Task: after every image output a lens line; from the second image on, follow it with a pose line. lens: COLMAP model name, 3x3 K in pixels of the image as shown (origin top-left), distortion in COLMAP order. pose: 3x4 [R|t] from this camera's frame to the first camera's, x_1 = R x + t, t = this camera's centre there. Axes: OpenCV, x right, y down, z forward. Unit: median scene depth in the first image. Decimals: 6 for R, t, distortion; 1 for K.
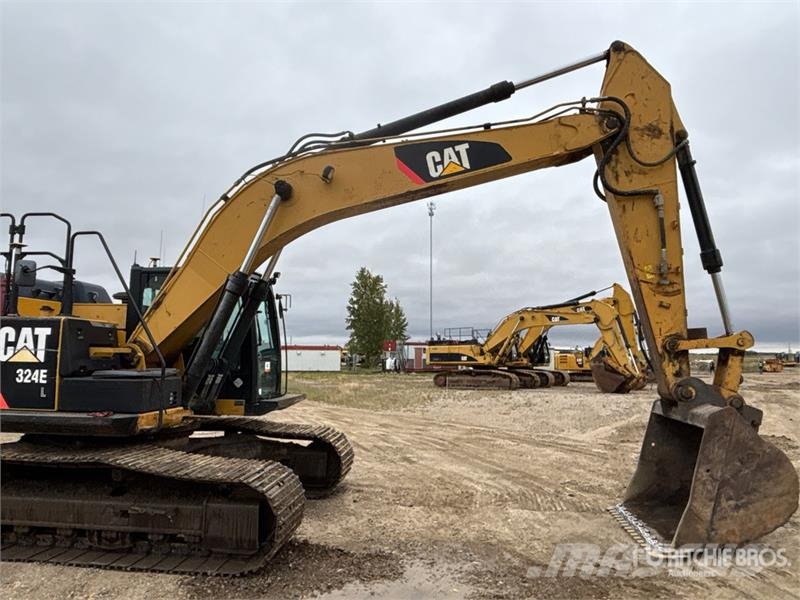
lens RADIAL K [[561.4, 0, 400.9], [0, 561.4, 294.6], [0, 0, 1]] dist [0.050254, -0.076363]
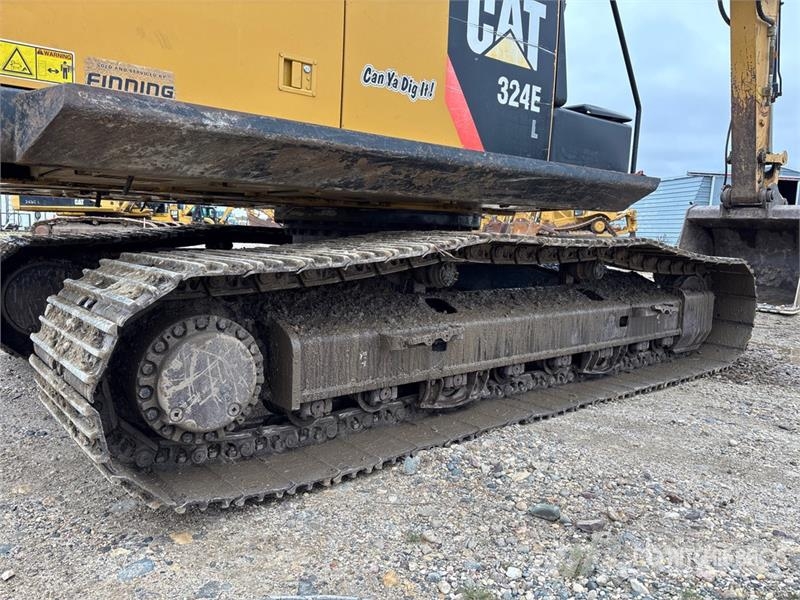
lens RADIAL K [[606.8, 0, 402.4], [0, 606.8, 302.9], [0, 0, 1]] dist [0.010562, 0.006220]
pose [[0.696510, -0.077369, 0.713363, -1.132260], [-0.098548, 0.974435, 0.201904, 0.226325], [-0.710747, -0.210929, 0.671079, 0.652732]]
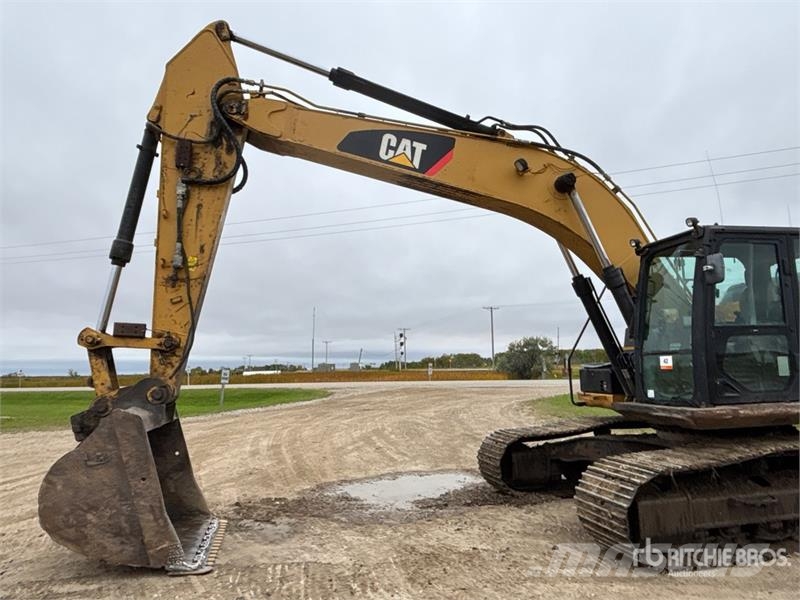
lens RADIAL K [[562.9, 0, 400.1], [0, 562.9, 292.7], [0, 0, 1]] dist [0.047241, -0.069110]
pose [[-0.949876, -0.026266, -0.311521, 0.455926], [0.049386, 0.971345, -0.232485, 0.271002], [0.308701, -0.236217, -0.921361, 2.225882]]
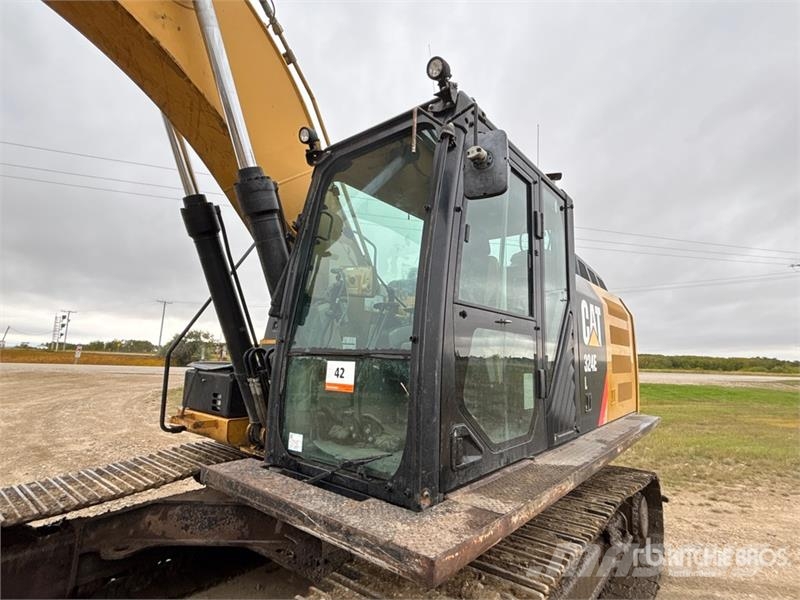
lens RADIAL K [[407.1, 0, 399.2], [0, 407.1, 295.8], [0, 0, 1]] dist [0.020085, -0.021612]
pose [[-0.541958, -0.153245, -0.826316, -0.073628], [0.052732, 0.975096, -0.215422, 0.188578], [0.838750, -0.160323, -0.520380, 1.615714]]
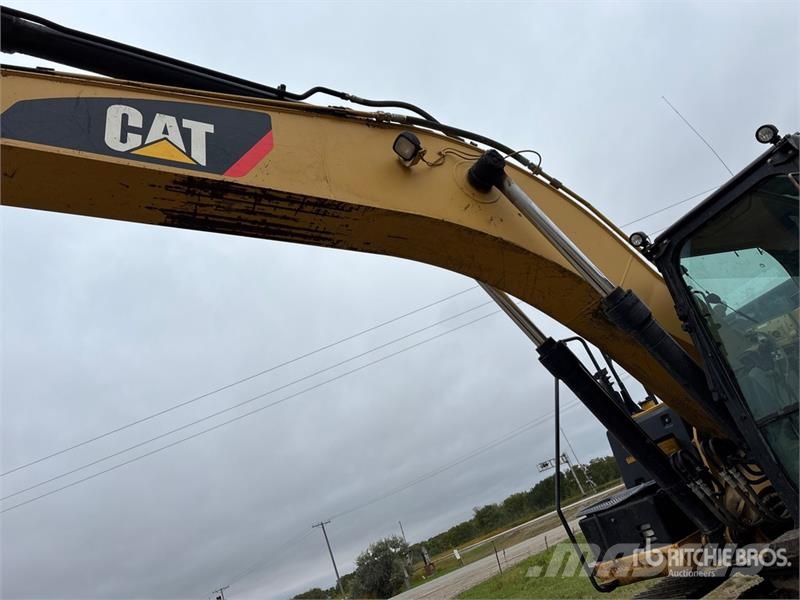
lens RADIAL K [[606.8, 0, 402.4], [0, 606.8, 302.9], [0, 0, 1]] dist [0.010562, 0.006220]
pose [[-0.781338, 0.049798, -0.622118, 0.282818], [0.406876, 0.796503, -0.447253, 0.182911], [0.473246, -0.602581, -0.642600, 1.609615]]
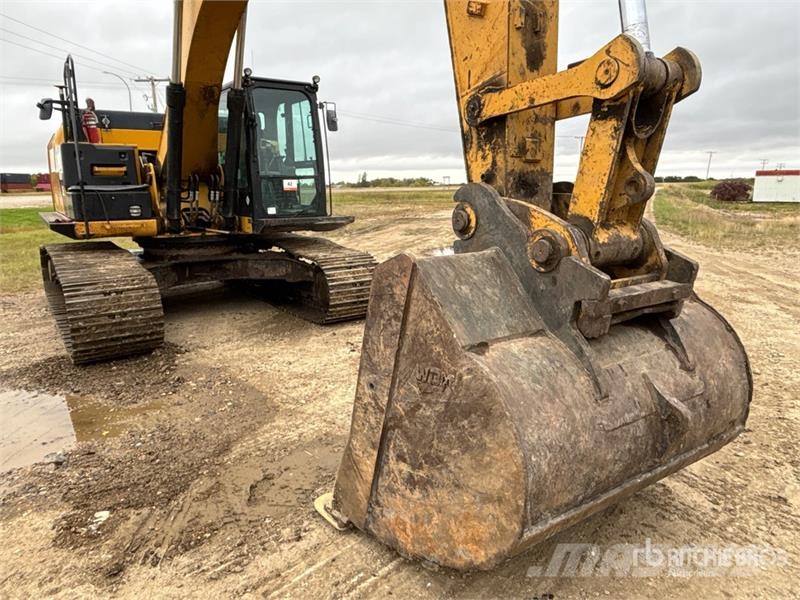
lens RADIAL K [[555.5, 0, 402.3], [0, 555.5, 296.4], [0, 0, 1]] dist [0.053920, -0.081811]
pose [[0.657396, 0.131317, -0.742015, 0.841500], [0.094017, 0.962711, 0.253669, 0.123309], [0.747657, -0.236523, 0.620537, 0.720255]]
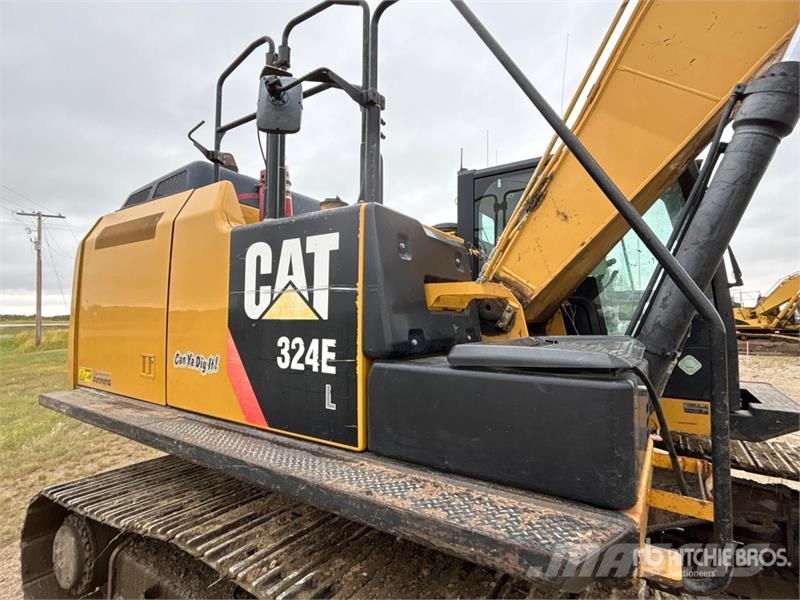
lens RADIAL K [[407.1, 0, 399.2], [0, 407.1, 295.8], [0, 0, 1]] dist [0.020085, -0.021612]
pose [[0.890286, -0.035158, -0.454043, -0.453910], [0.055473, 0.997963, 0.031496, 0.095662], [0.452011, -0.053227, 0.890423, 0.764111]]
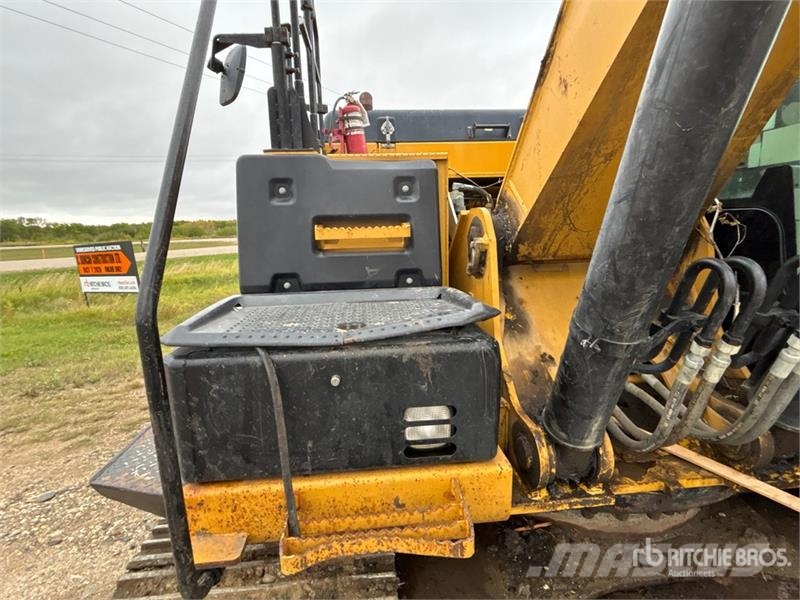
lens RADIAL K [[407.1, 0, 399.2], [0, 407.1, 295.8], [0, 0, 1]] dist [0.020085, -0.021612]
pose [[0.206020, 0.147911, -0.967305, -0.266063], [0.133952, 0.974942, 0.177608, 0.102252], [0.969336, -0.166163, 0.181045, 1.040352]]
